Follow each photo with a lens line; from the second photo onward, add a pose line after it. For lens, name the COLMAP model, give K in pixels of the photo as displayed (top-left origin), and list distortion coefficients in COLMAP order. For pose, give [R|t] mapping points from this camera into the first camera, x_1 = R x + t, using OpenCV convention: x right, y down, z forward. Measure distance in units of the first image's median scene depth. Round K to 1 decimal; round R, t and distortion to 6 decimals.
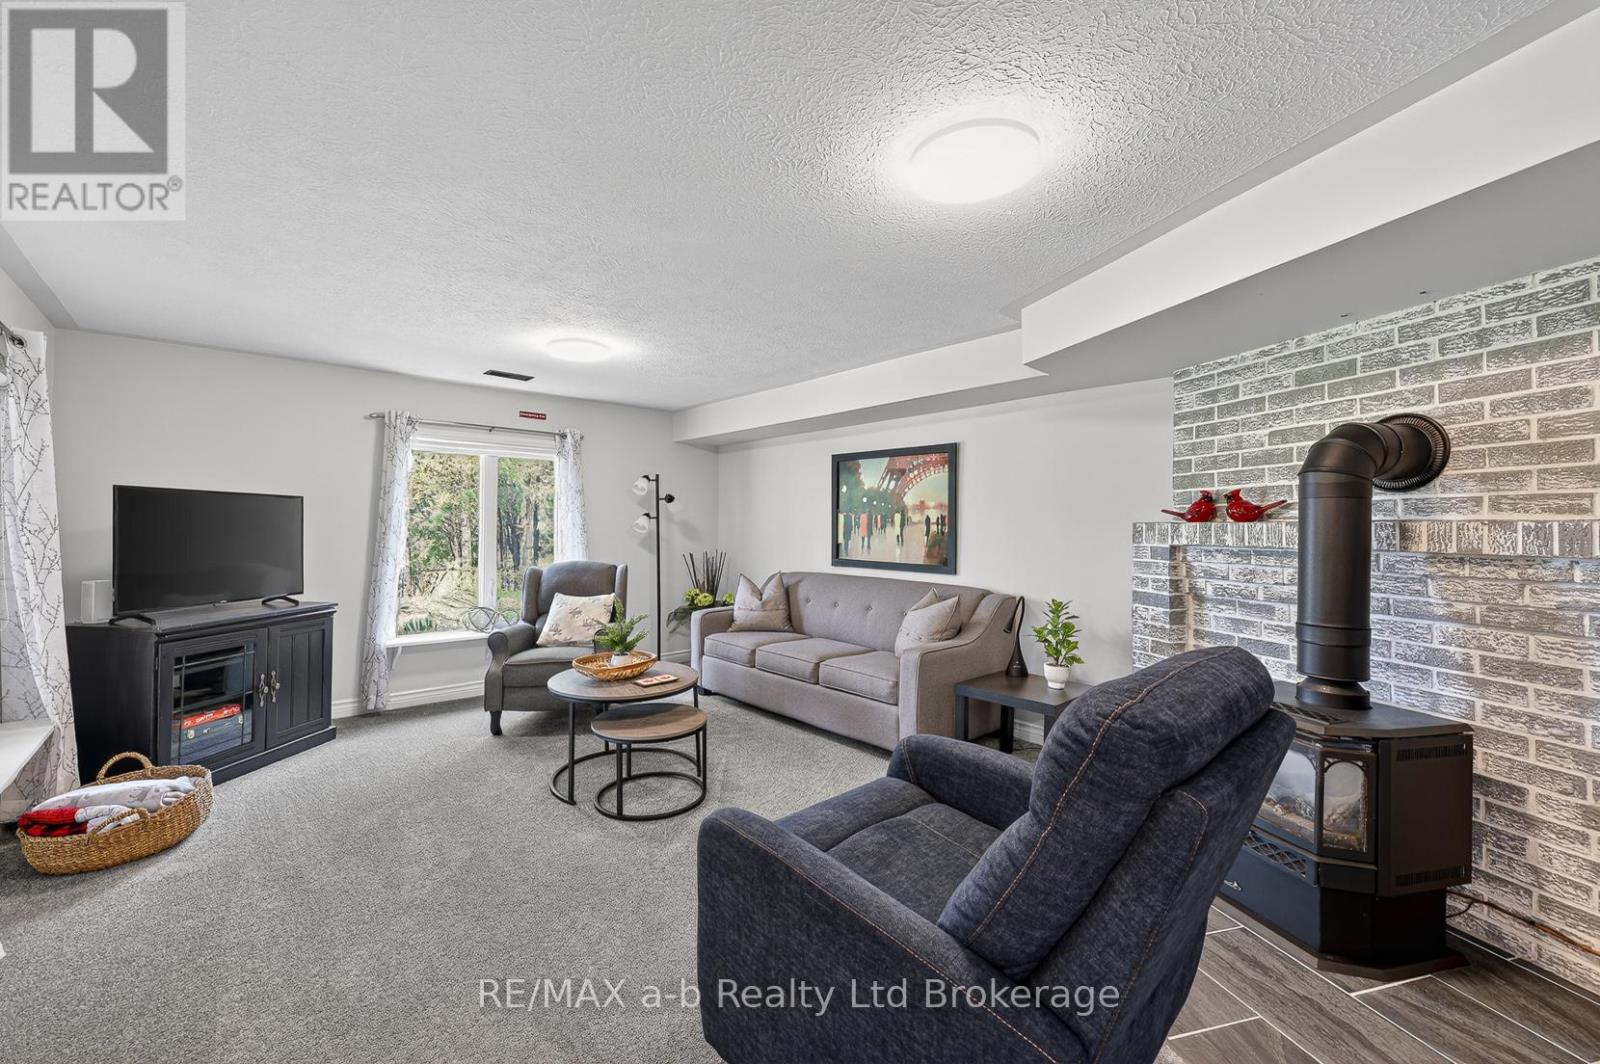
lens RADIAL K [[665.3, 0, 800.8], [0, 665.3, 528.7], [0, 0, 1]] dist [0.000314, 0.000004]
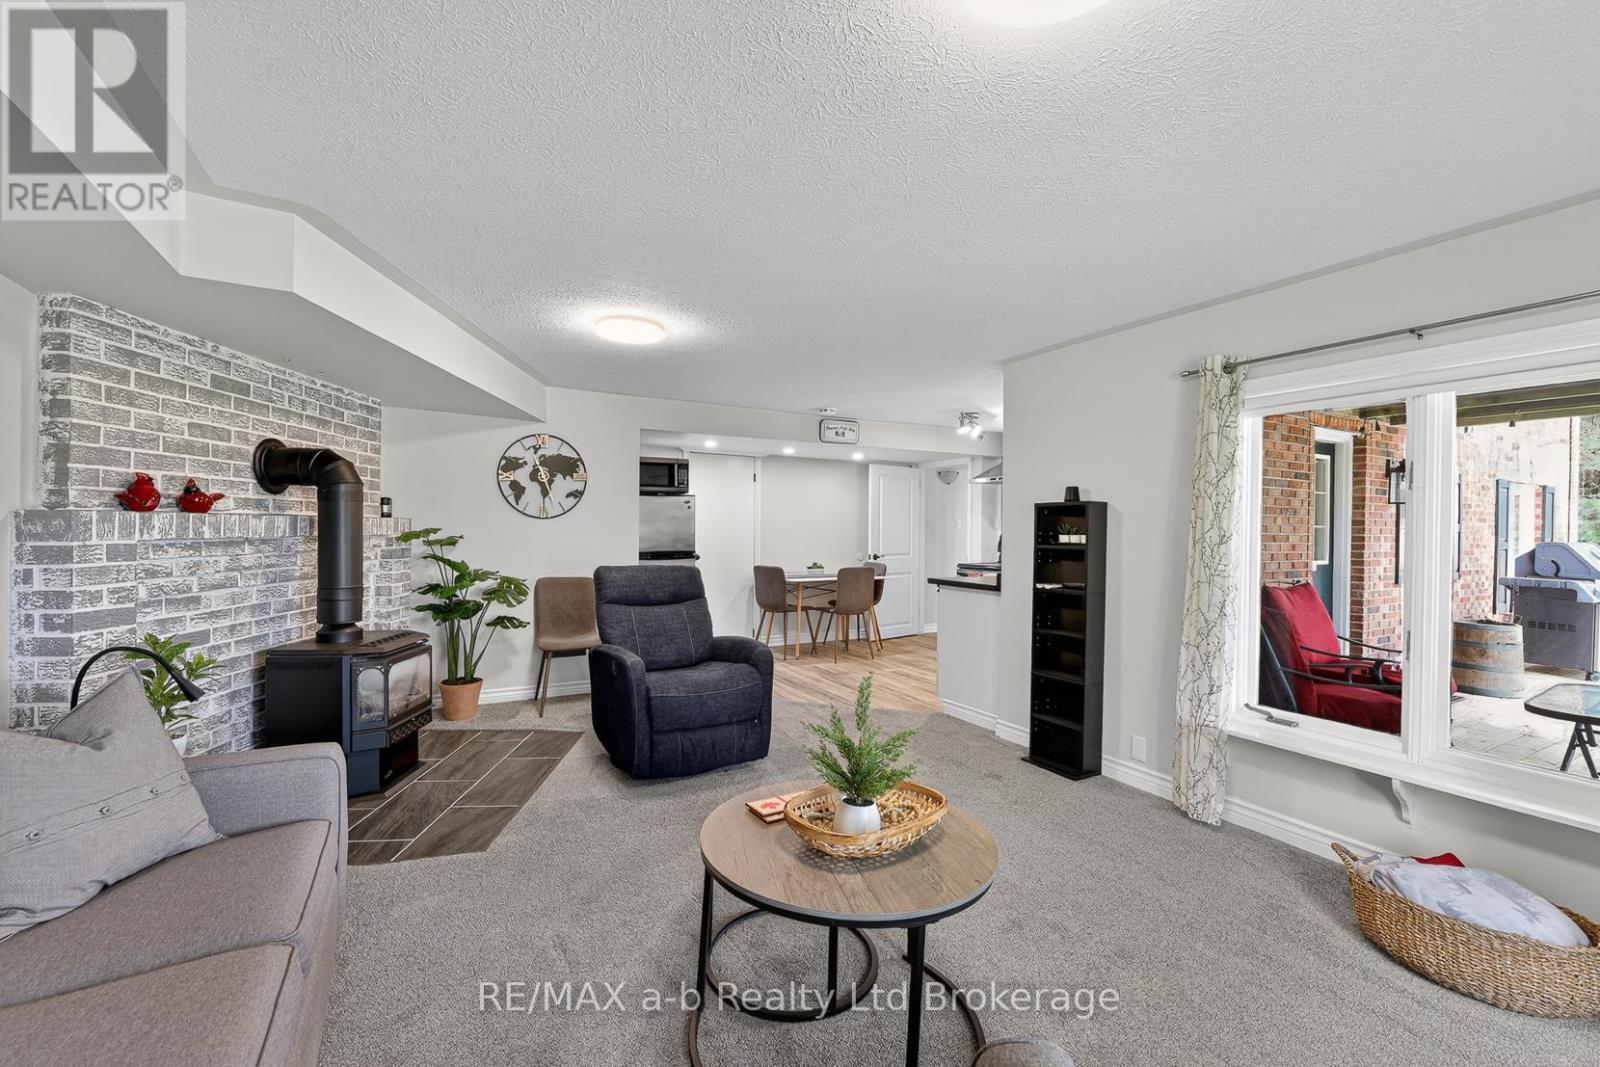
lens RADIAL K [[665.3, 0, 799.8], [0, 665.3, 531.5], [0, 0, 1]] dist [0.000314, 0.000004]
pose [[-0.978413, -0.018725, 0.205811, -0.382306], [-0.017322, 0.999813, 0.008614, -0.006494], [-0.205934, 0.004863, -0.978554, 1.732942]]
